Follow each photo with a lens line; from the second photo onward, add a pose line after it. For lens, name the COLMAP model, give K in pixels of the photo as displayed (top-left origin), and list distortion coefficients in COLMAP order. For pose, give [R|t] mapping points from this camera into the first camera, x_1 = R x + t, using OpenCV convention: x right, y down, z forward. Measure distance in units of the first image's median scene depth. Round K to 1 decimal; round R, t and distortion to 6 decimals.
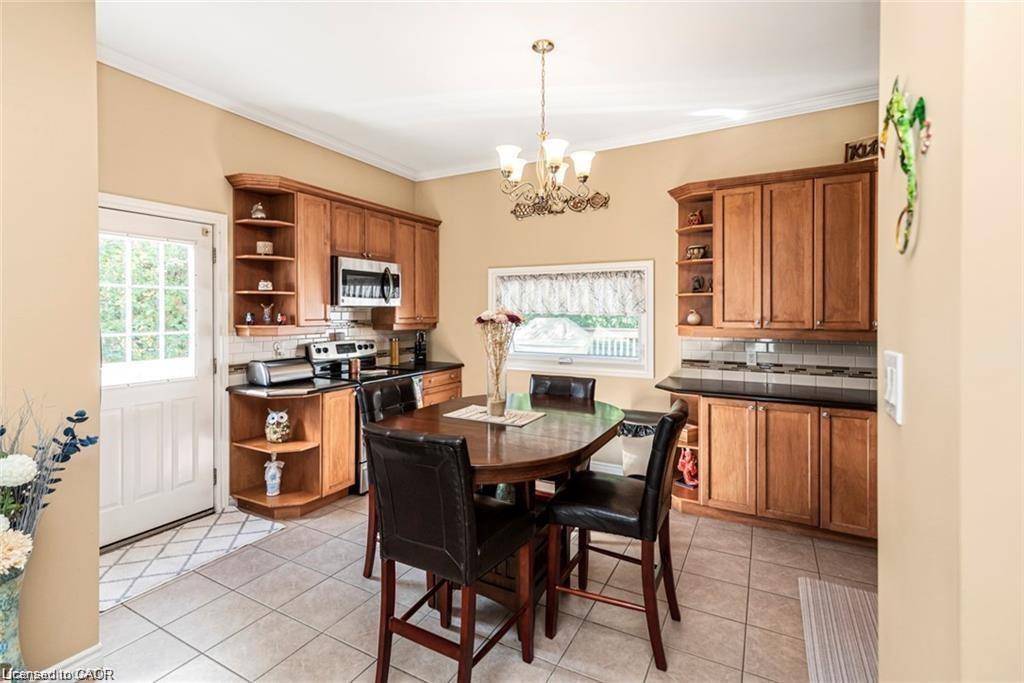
lens RADIAL K [[470.9, 0, 508.5], [0, 470.9, 314.6], [0, 0, 1]] dist [0.001204, 0.000030]
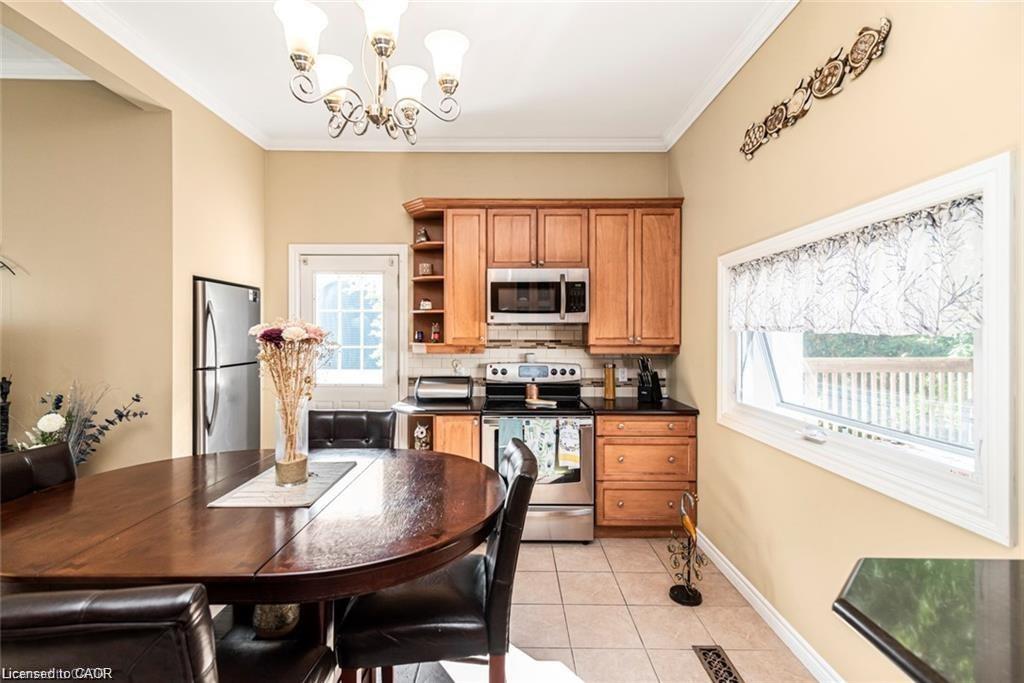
lens RADIAL K [[457.2, 0, 508.7], [0, 457.2, 334.1], [0, 0, 1]] dist [0.000157, 0.000045]
pose [[0.479435, 0.001634, -0.877576, 0.465014], [-0.005640, 0.999983, -0.001219, 0.003023], [0.877559, 0.005534, 0.479437, 0.664239]]
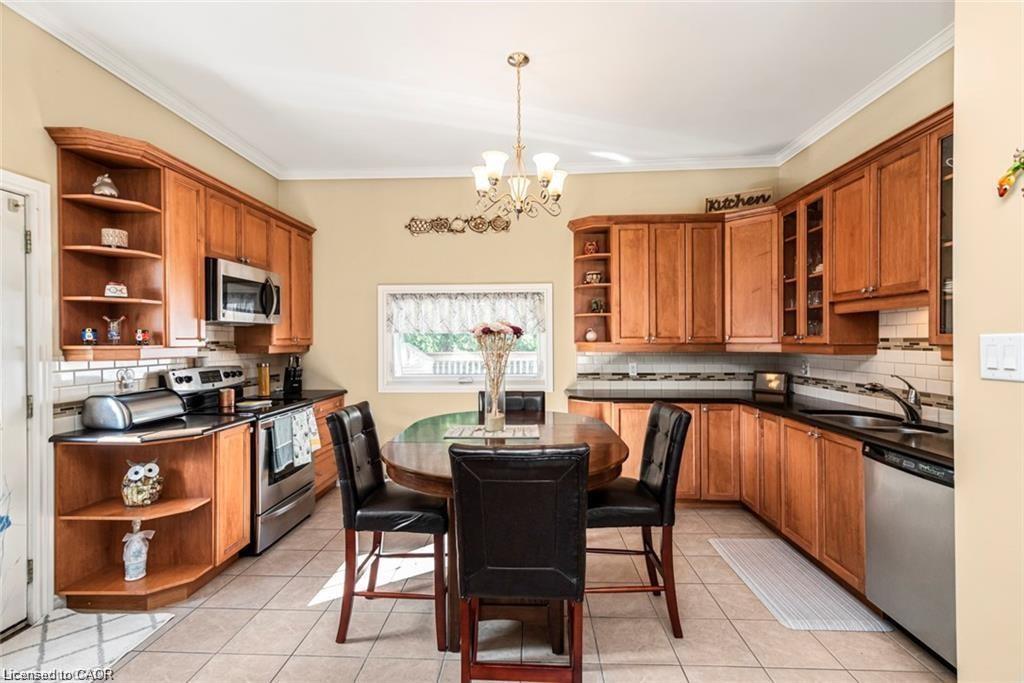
lens RADIAL K [[460.2, 0, 512.0], [0, 460.2, 341.5], [0, 0, 1]] dist [0.002734, -0.000284]
pose [[0.896024, -0.007199, 0.443947, -0.284298], [0.008908, 0.999959, -0.001764, 0.022681], [-0.443916, 0.005535, 0.896051, 0.100085]]
